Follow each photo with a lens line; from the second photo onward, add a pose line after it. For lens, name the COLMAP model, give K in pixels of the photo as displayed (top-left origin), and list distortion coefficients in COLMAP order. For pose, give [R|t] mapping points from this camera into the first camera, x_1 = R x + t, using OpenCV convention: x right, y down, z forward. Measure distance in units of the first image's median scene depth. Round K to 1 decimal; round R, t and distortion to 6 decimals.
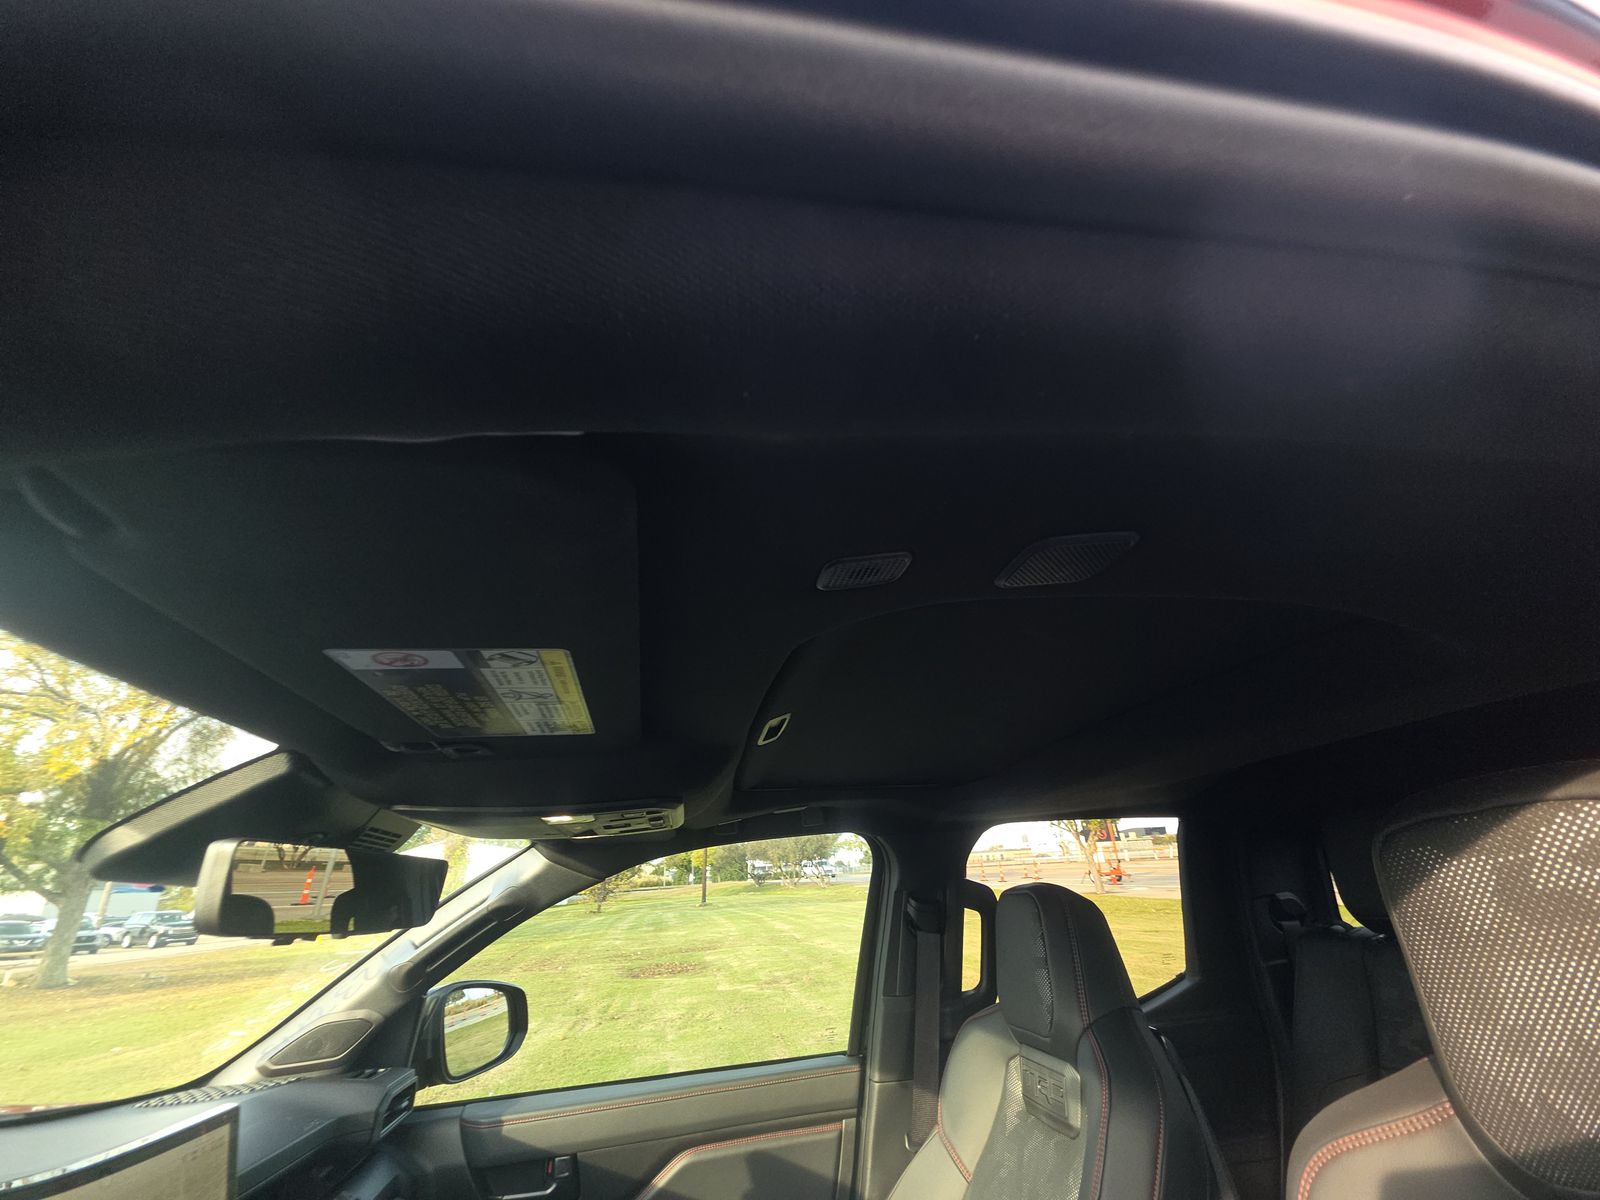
lens RADIAL K [[632.0, 0, 804.8], [0, 632.0, 586.5], [0, 0, 1]] dist [0.000603, -0.000612]
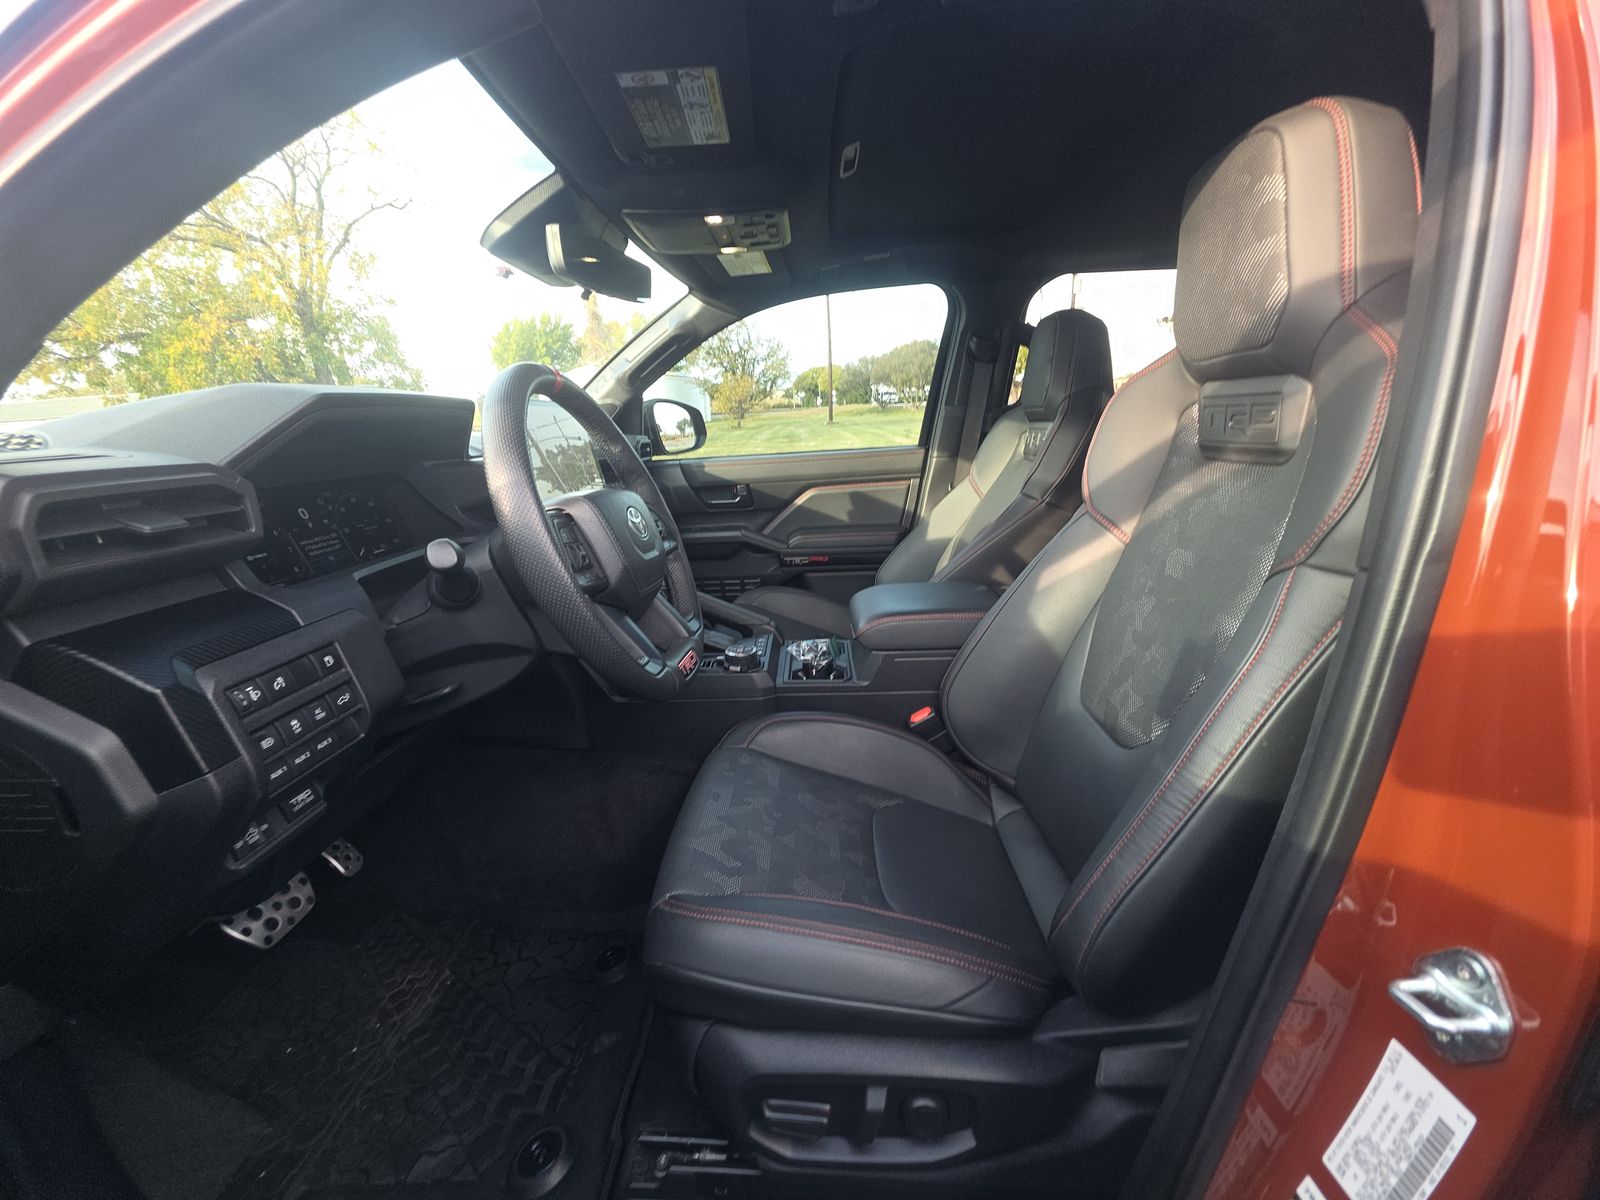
lens RADIAL K [[632.0, 0, 804.4], [0, 632.0, 596.3], [0, 0, 1]] dist [0.000603, -0.000612]
pose [[0.983189, 0.063525, -0.171181, 0.089475], [0.067014, 0.746550, 0.661945, 0.010793], [0.169846, -0.662289, 0.729743, -0.388585]]
